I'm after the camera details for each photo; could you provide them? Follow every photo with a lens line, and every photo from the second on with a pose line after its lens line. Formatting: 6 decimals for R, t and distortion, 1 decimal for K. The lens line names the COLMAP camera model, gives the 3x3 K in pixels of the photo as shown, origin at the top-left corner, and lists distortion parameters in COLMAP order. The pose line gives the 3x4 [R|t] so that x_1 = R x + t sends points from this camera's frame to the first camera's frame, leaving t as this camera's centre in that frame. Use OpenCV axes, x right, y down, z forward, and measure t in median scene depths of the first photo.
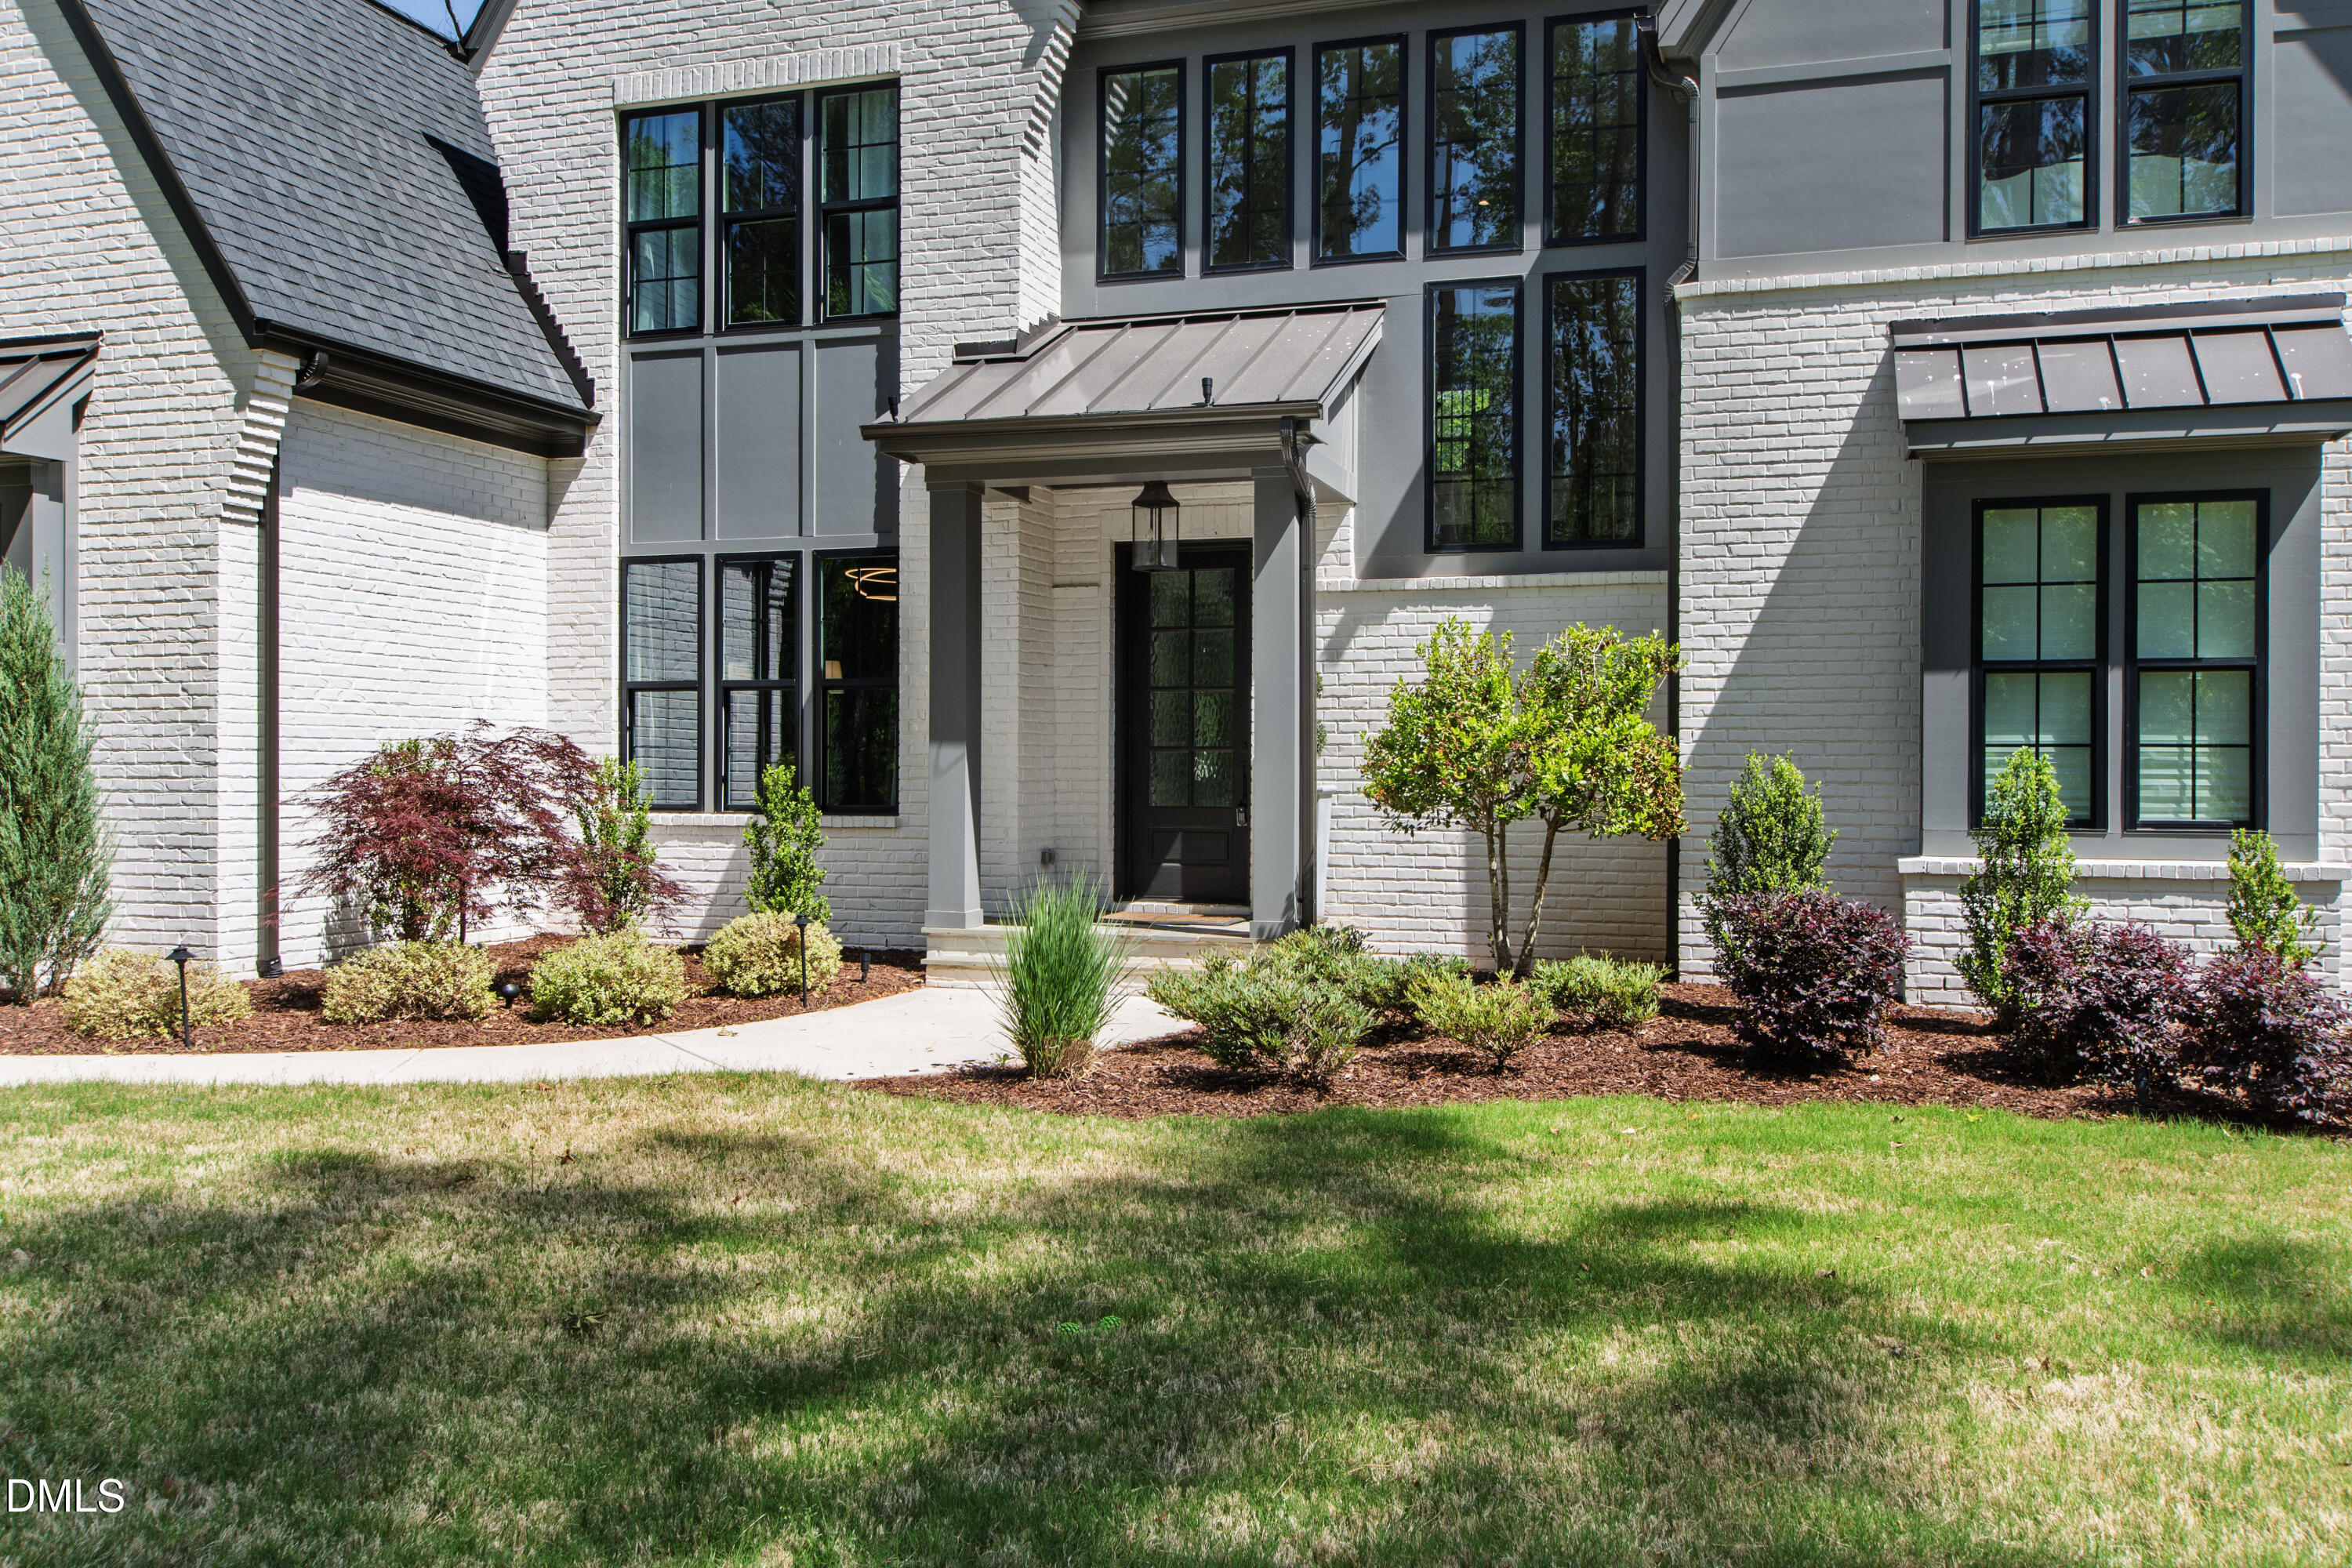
lens RADIAL K [[1950.2, 0, 1174.8], [0, 1950.2, 749.9], [0, 0, 1]] dist [0.001979, -0.021307]
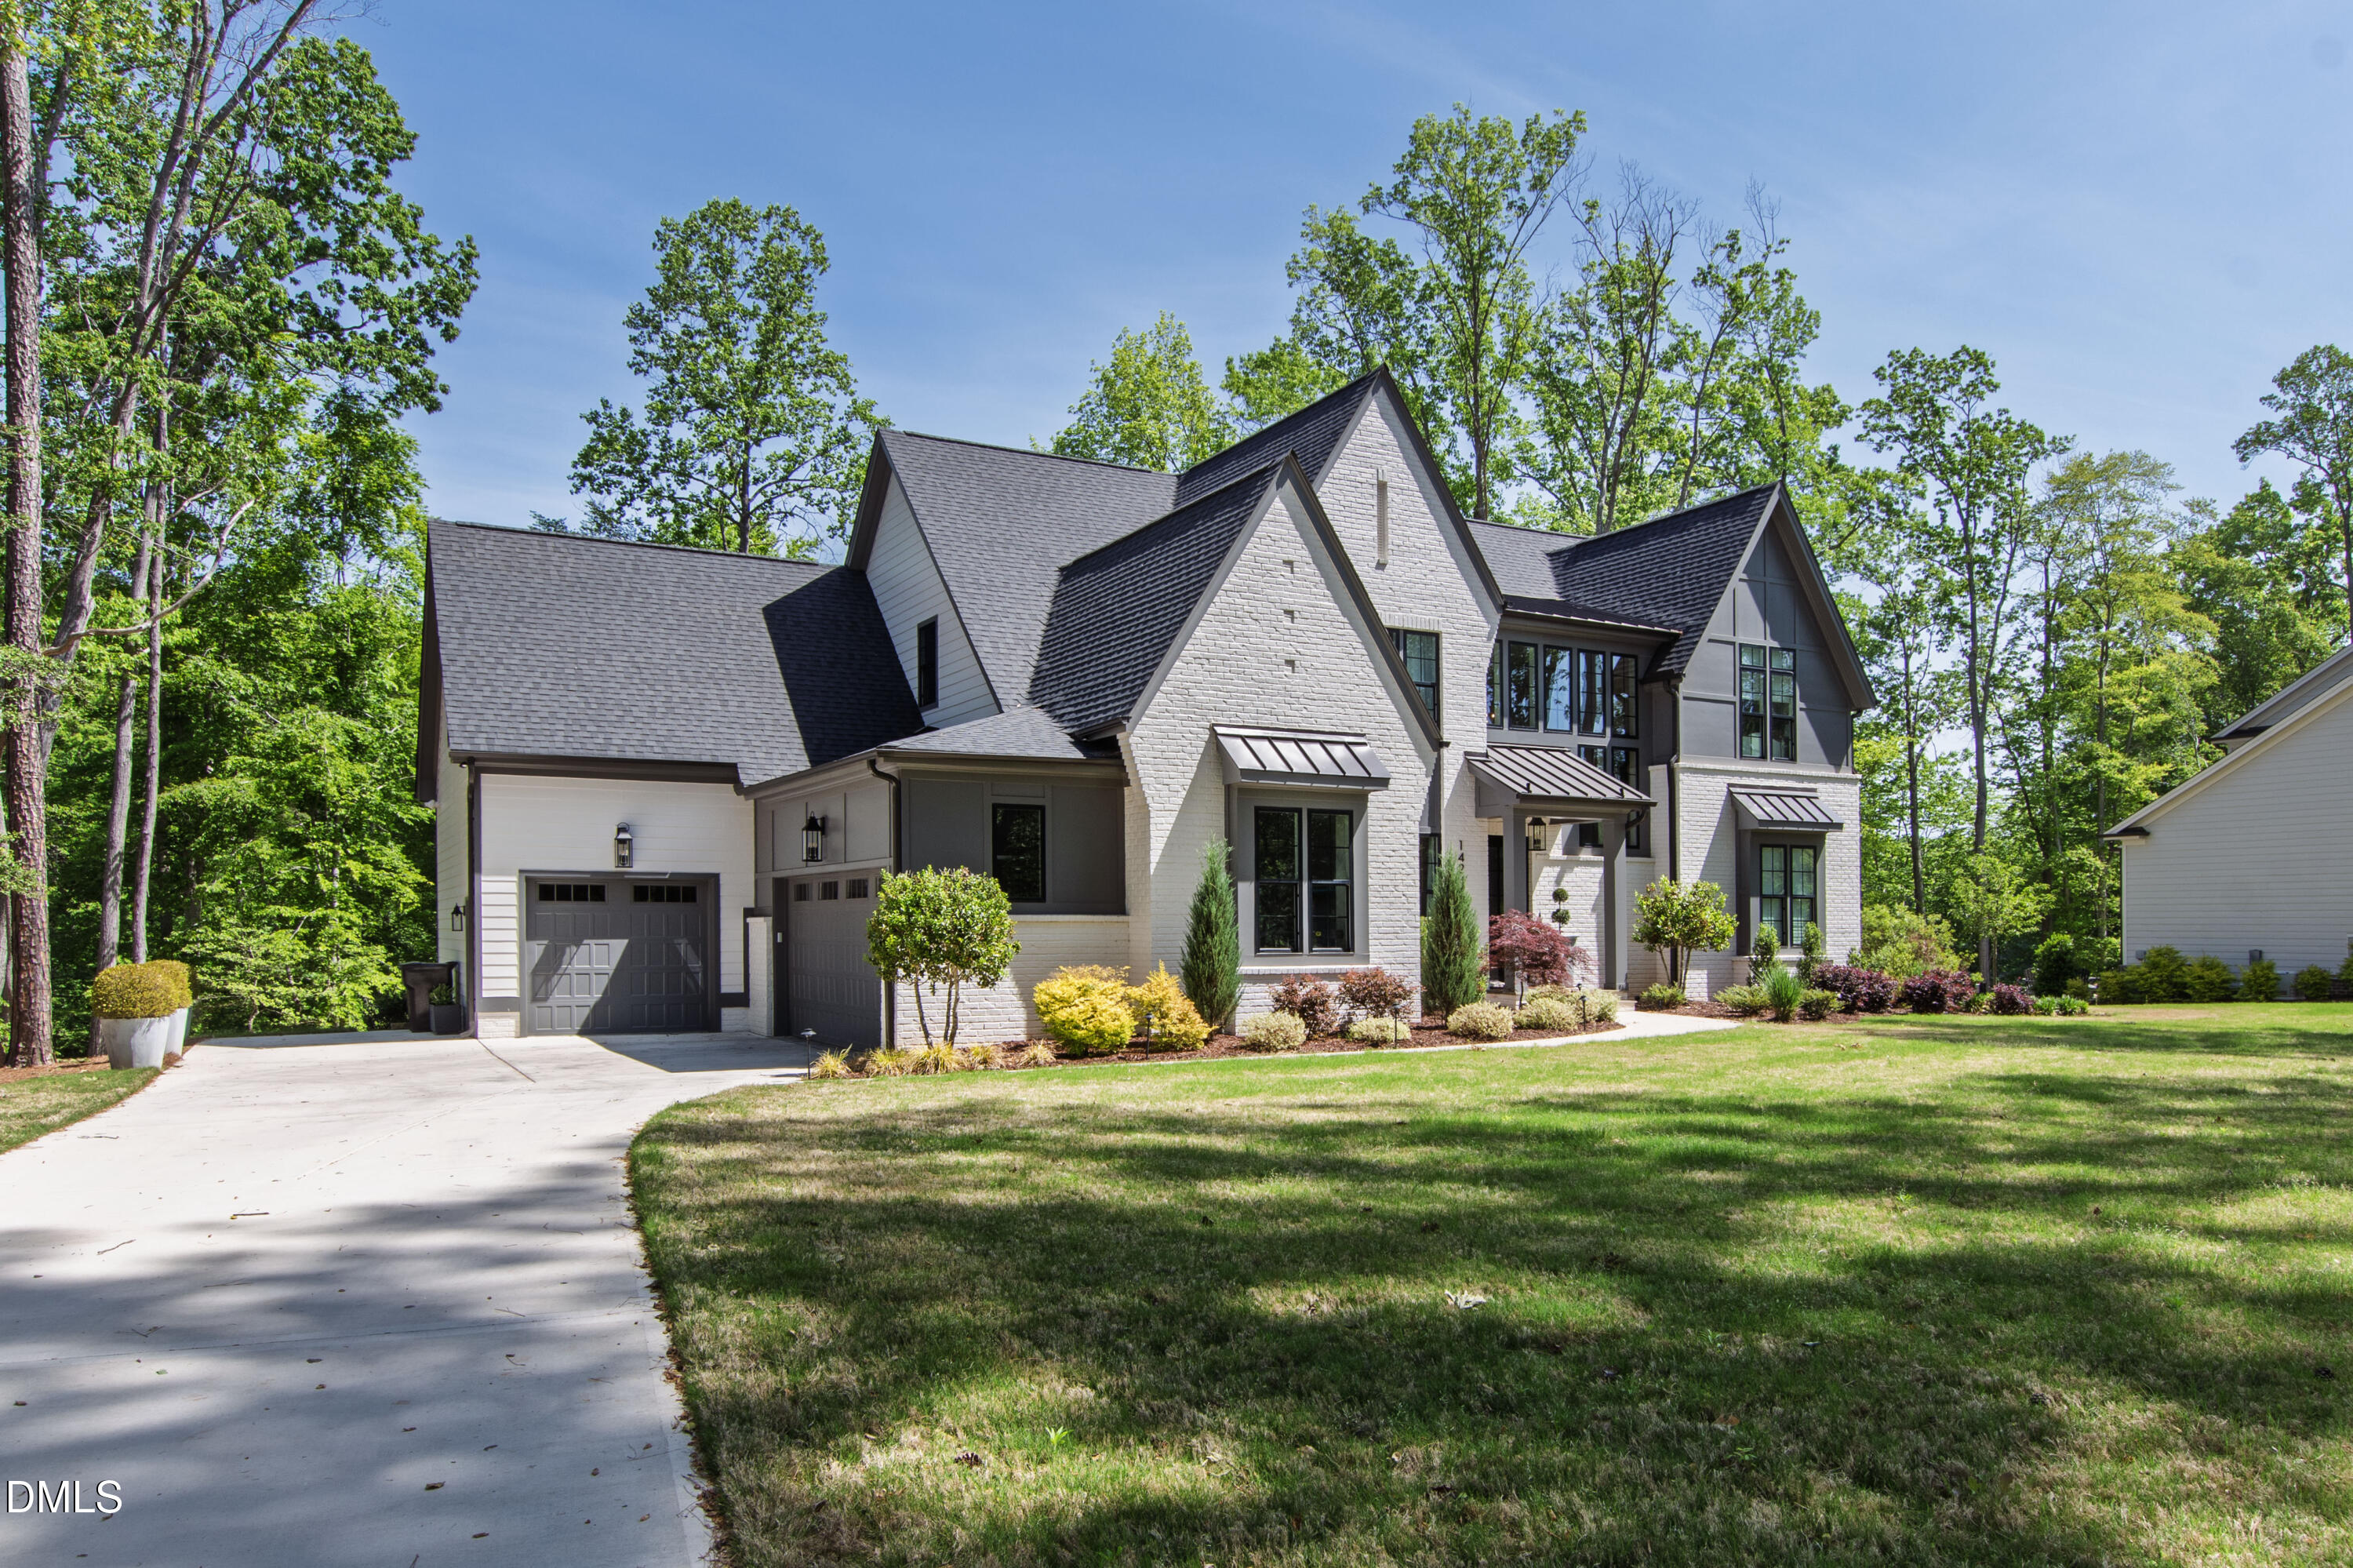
lens RADIAL K [[1619.0, 0, 1221.8], [0, 1619.0, 836.3], [0, 0, 1]] dist [0.007432, -0.002212]
pose [[0.672966, 0.039990, 0.738591, -1.825306], [-0.009320, 0.998917, -0.045593, -0.009798], [-0.739614, 0.023799, 0.672610, -0.114267]]
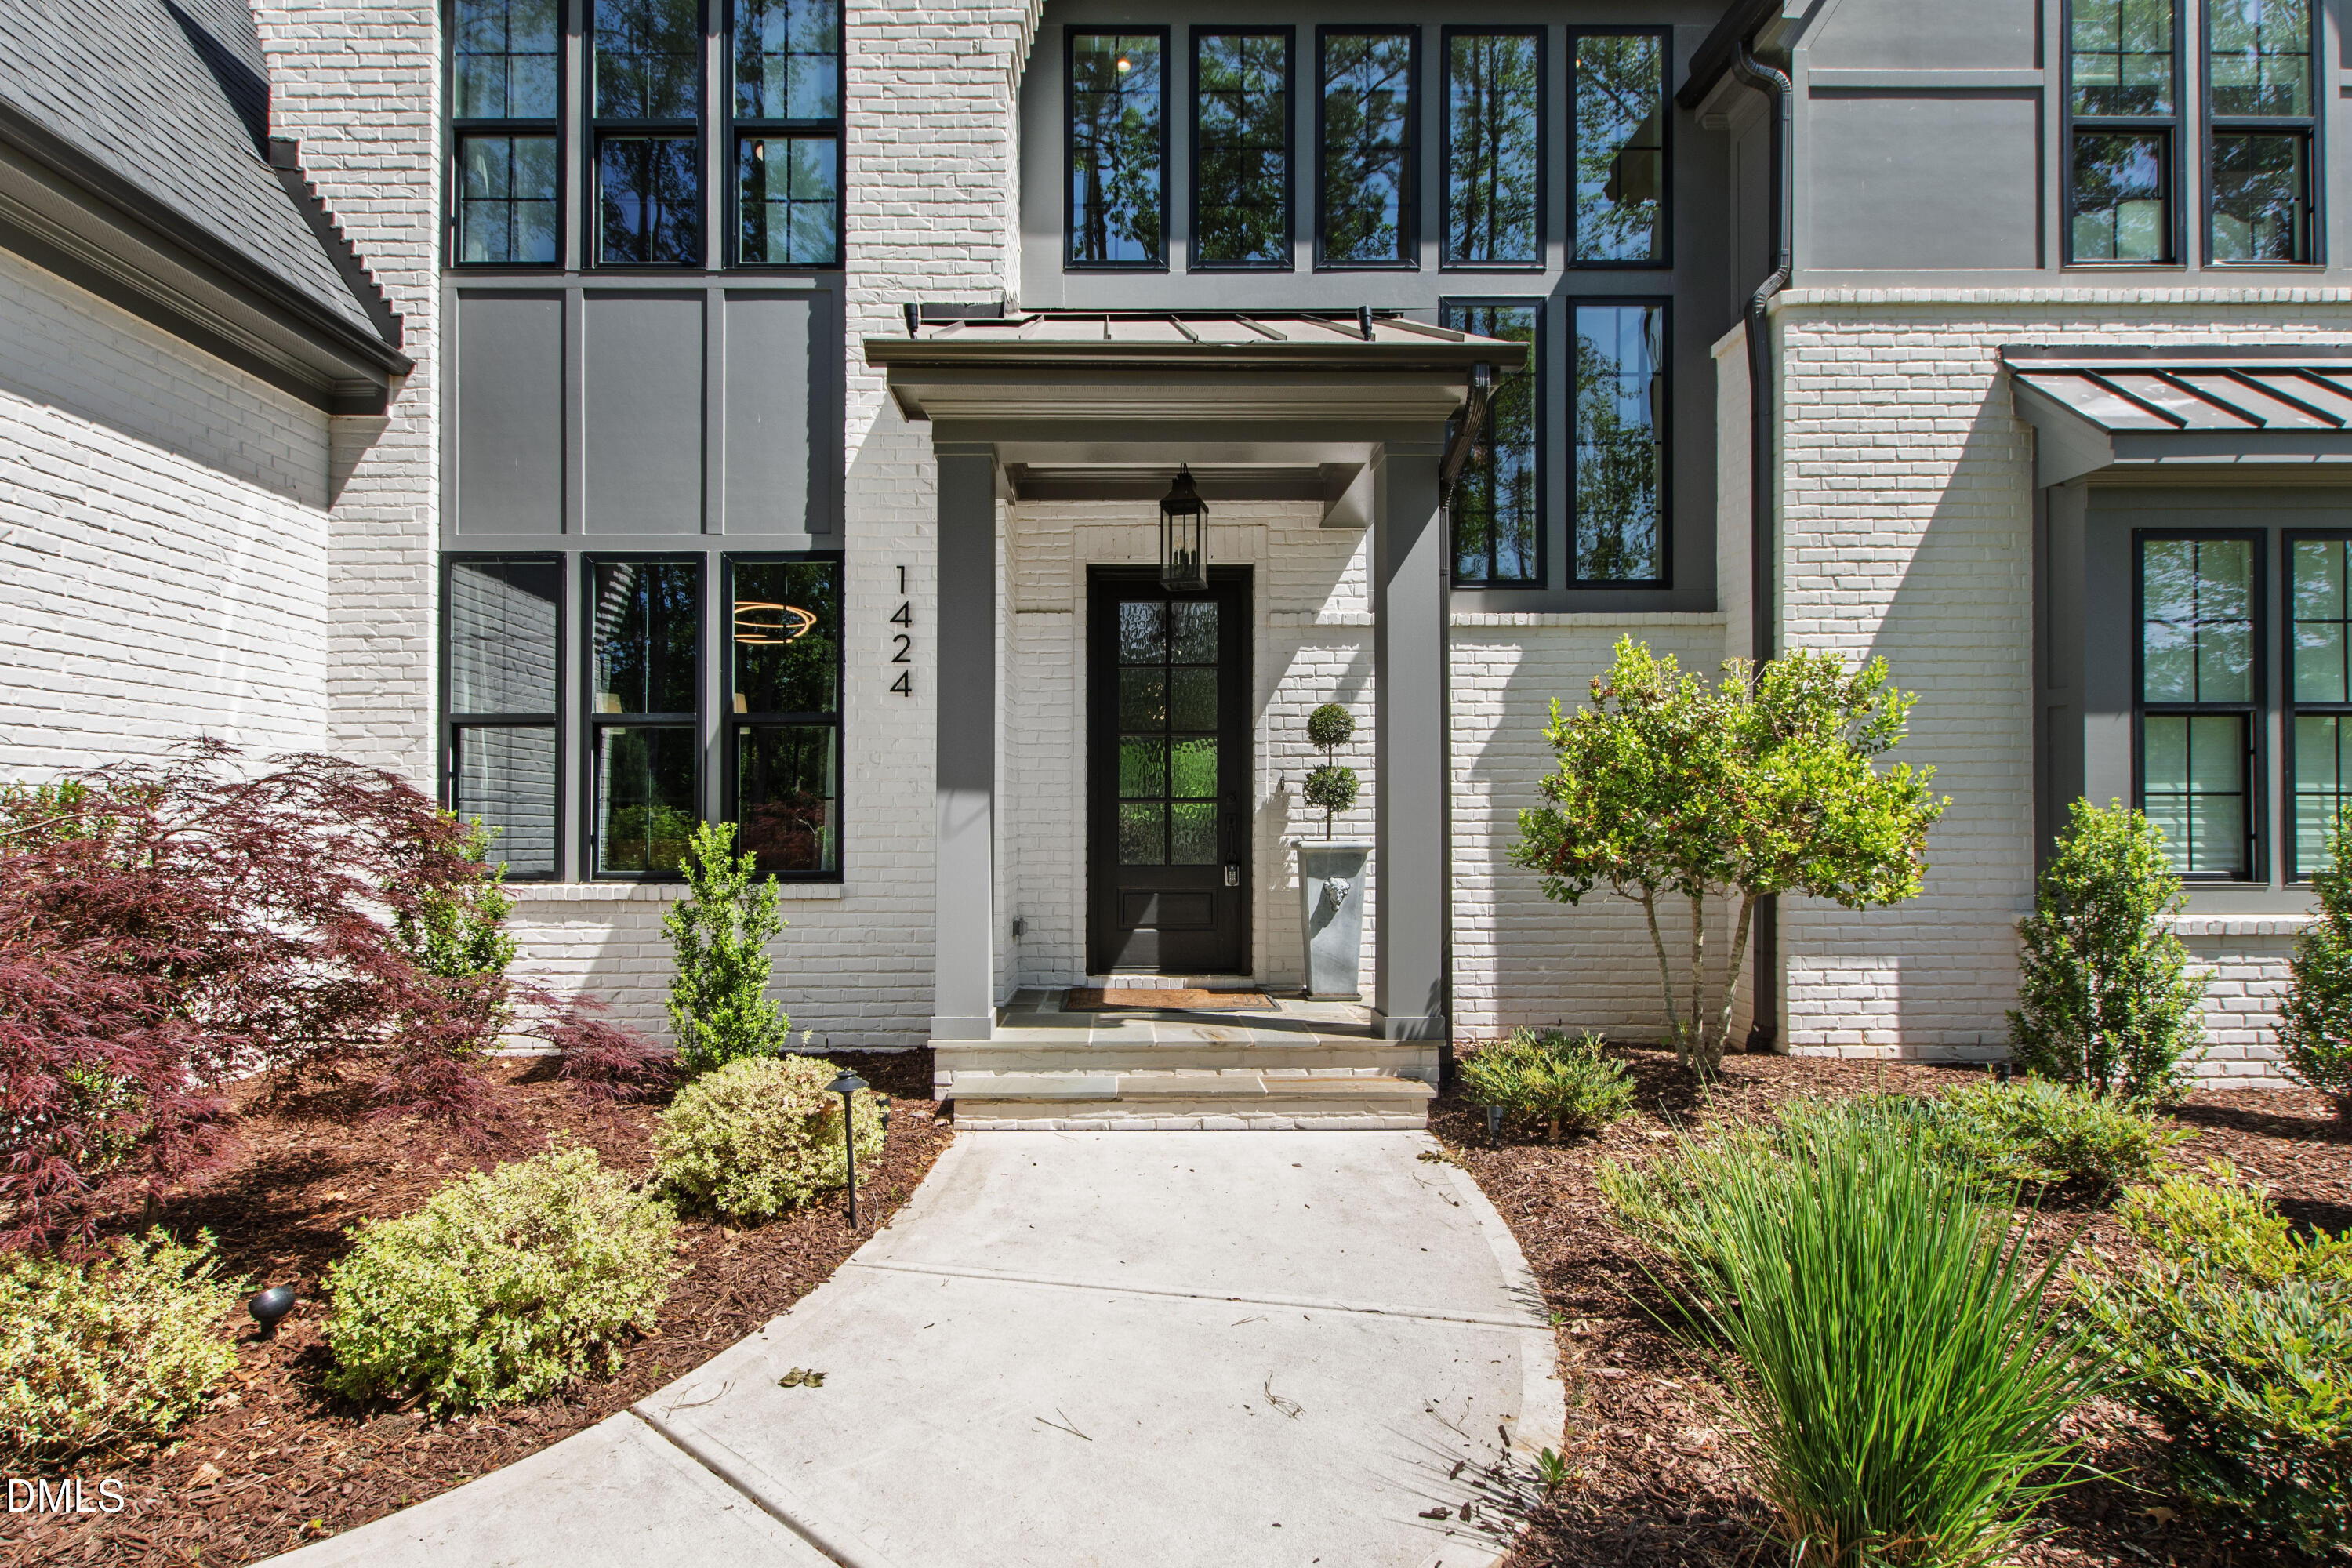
lens RADIAL K [[1128.5, 0, 1108.8], [0, 1128.5, 790.4], [0, 0, 1]] dist [0.020948, -0.012893]
pose [[0.951461, 0.002380, 0.307760, -0.188048], [0.002062, 0.999898, -0.014109, 0.002293], [-0.307762, 0.014058, 0.951359, 0.543277]]
